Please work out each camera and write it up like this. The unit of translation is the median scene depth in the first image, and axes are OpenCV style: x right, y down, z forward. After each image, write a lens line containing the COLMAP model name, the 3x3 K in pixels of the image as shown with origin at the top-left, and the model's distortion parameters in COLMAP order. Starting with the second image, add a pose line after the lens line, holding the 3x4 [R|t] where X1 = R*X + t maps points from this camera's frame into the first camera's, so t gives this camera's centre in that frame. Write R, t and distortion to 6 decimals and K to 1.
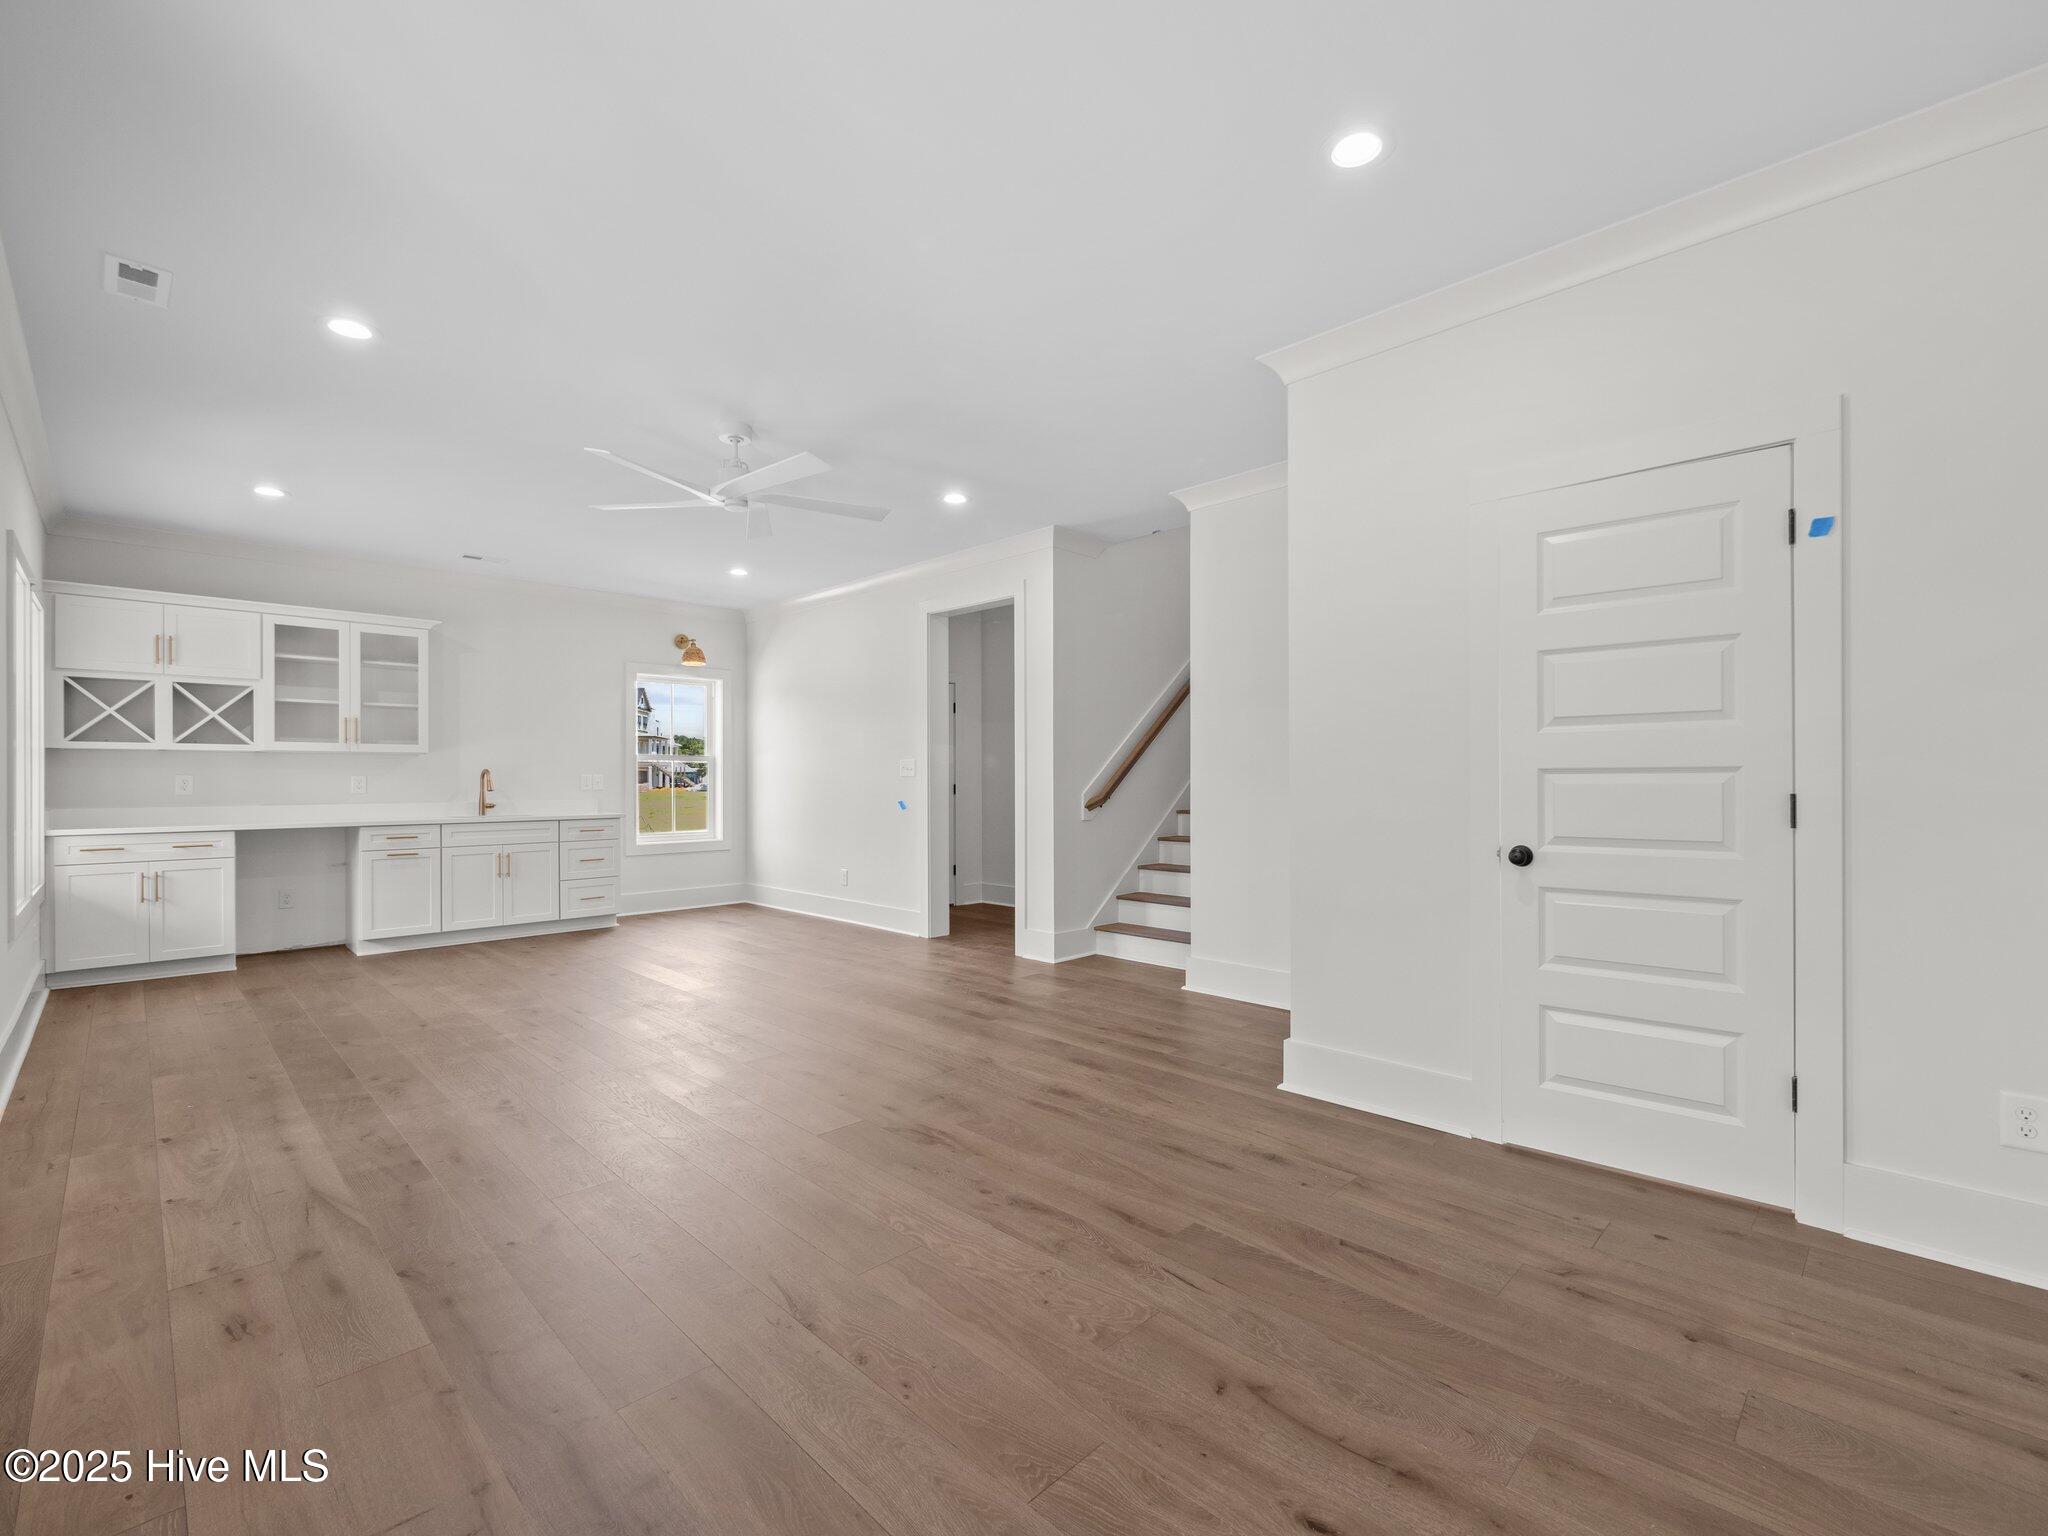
lens RADIAL K [[842.3, 0, 1020.8], [0, 842.3, 778.2], [0, 0, 1]] dist [-0.000336, 0.000098]
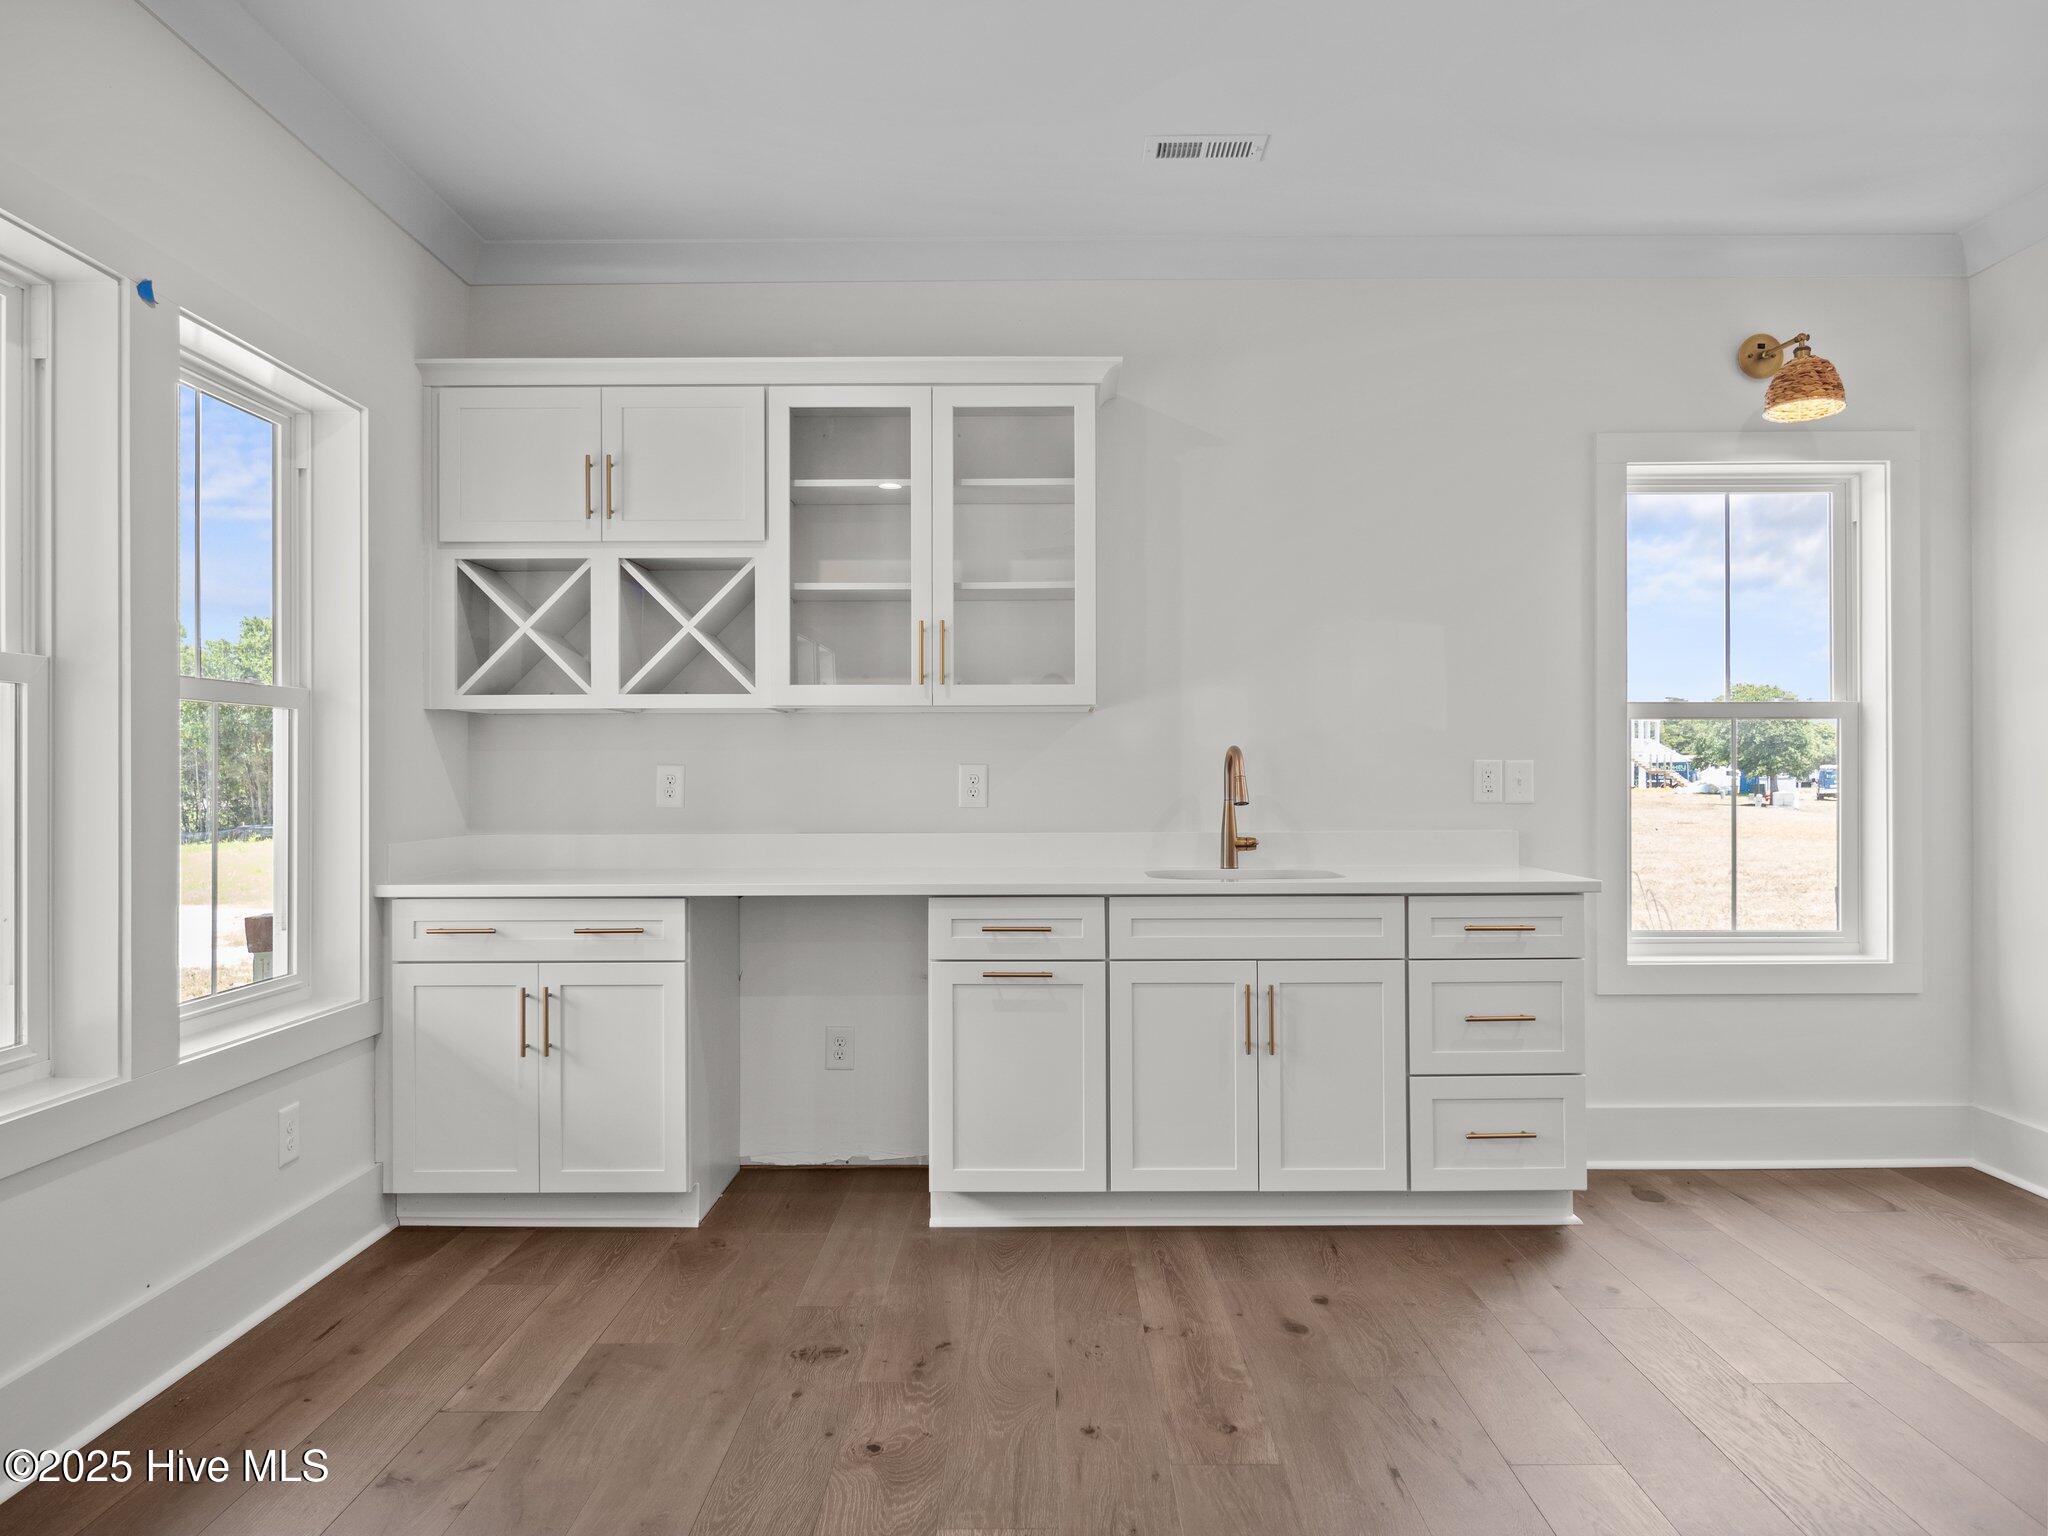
lens RADIAL K [[1398.3, 0, 1024.0], [0, 1398.3, 768.0], [0, 0, 1]] dist [0.001424, -0.001968]
pose [[0.682406, -0.002869, -0.730967, -0.277010], [0.001980, 0.999996, -0.002077, 0.000049], [0.730970, -0.000030, 0.682409, 0.576144]]
